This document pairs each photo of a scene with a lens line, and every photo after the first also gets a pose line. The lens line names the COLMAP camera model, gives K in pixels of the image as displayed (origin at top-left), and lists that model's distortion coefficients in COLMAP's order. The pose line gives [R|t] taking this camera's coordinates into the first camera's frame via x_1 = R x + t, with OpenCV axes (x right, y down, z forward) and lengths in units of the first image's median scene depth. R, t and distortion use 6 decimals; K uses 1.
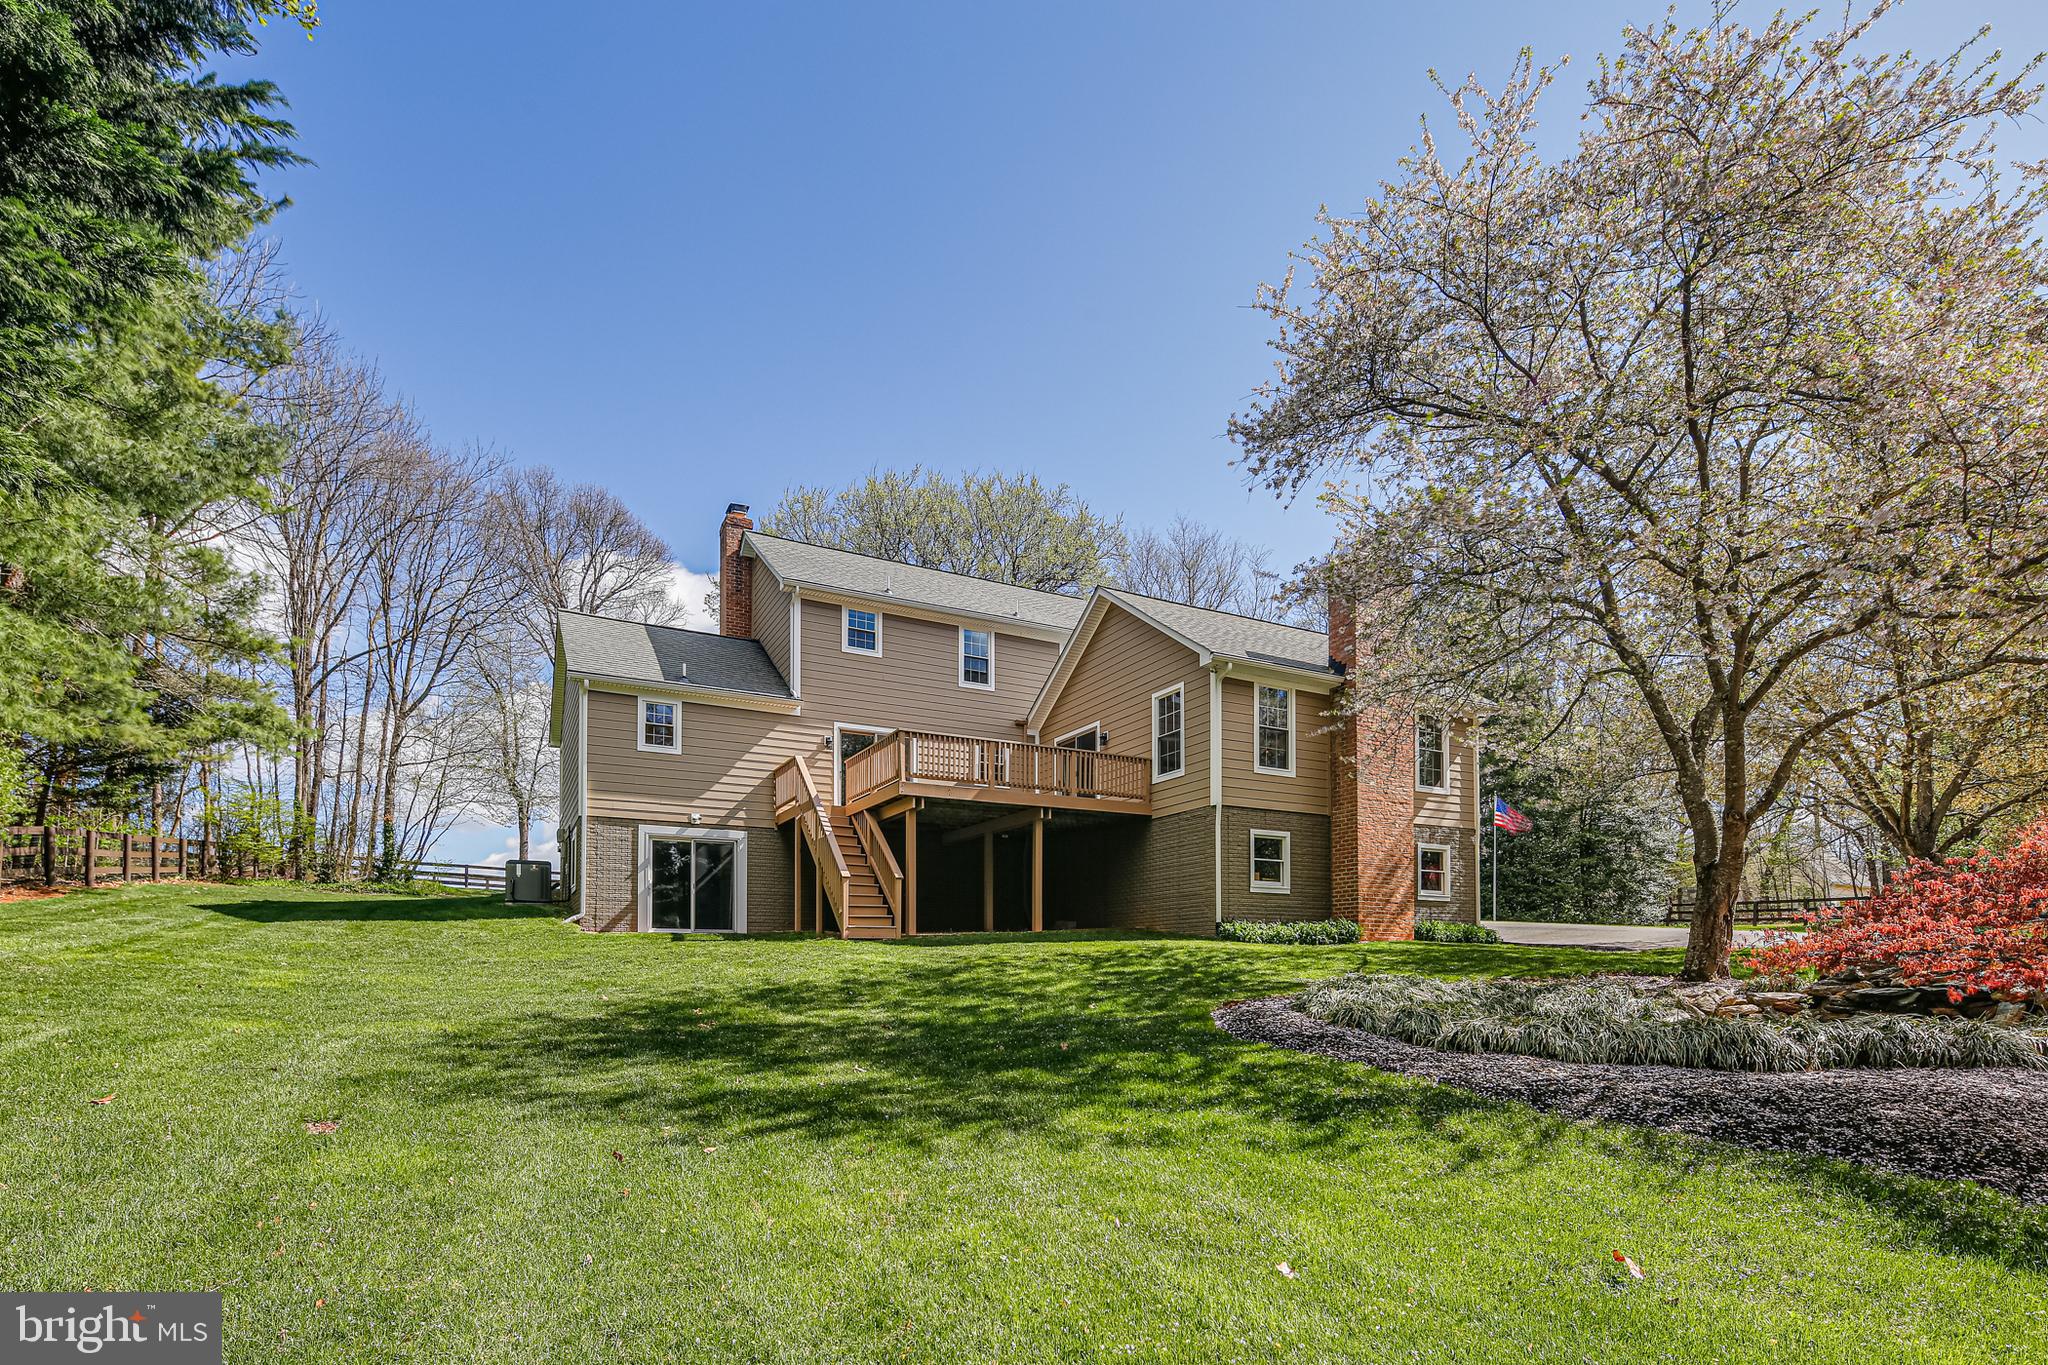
lens RADIAL K [[1001.8, 0, 1024.0], [0, 1001.8, 682.5], [0, 0, 1]] dist [0.001656, 0.000232]
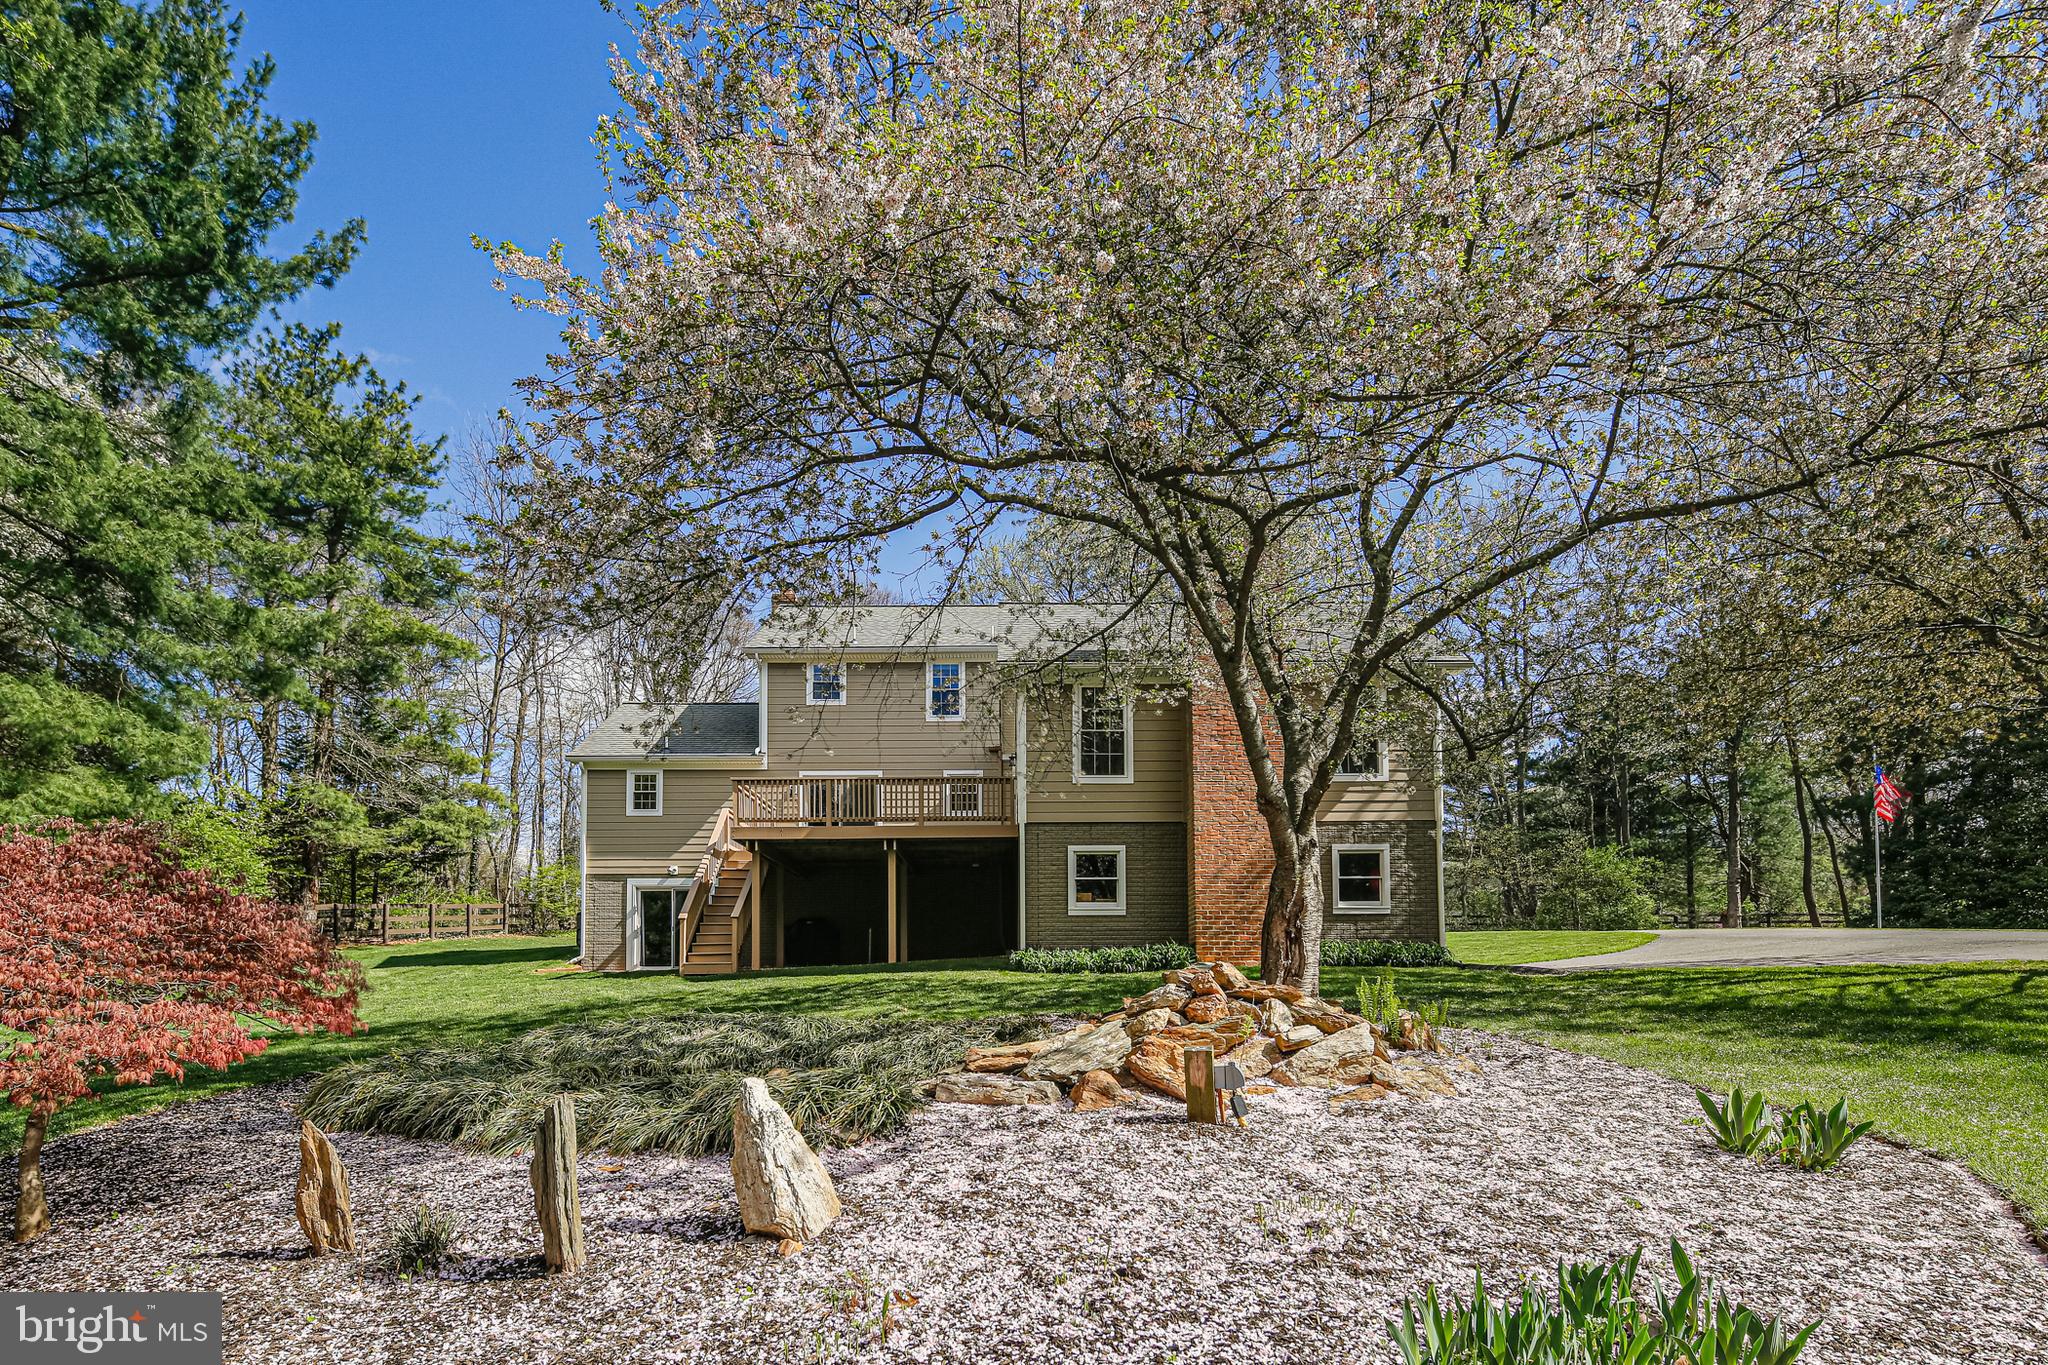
lens RADIAL K [[1001.8, 0, 1024.0], [0, 1001.8, 682.5], [0, 0, 1]] dist [0.001656, 0.000232]
pose [[0.877856, -0.147261, -0.455723, 0.598210], [0.135623, 0.989041, -0.058346, 0.045251], [0.459321, -0.010588, 0.888208, 0.166616]]
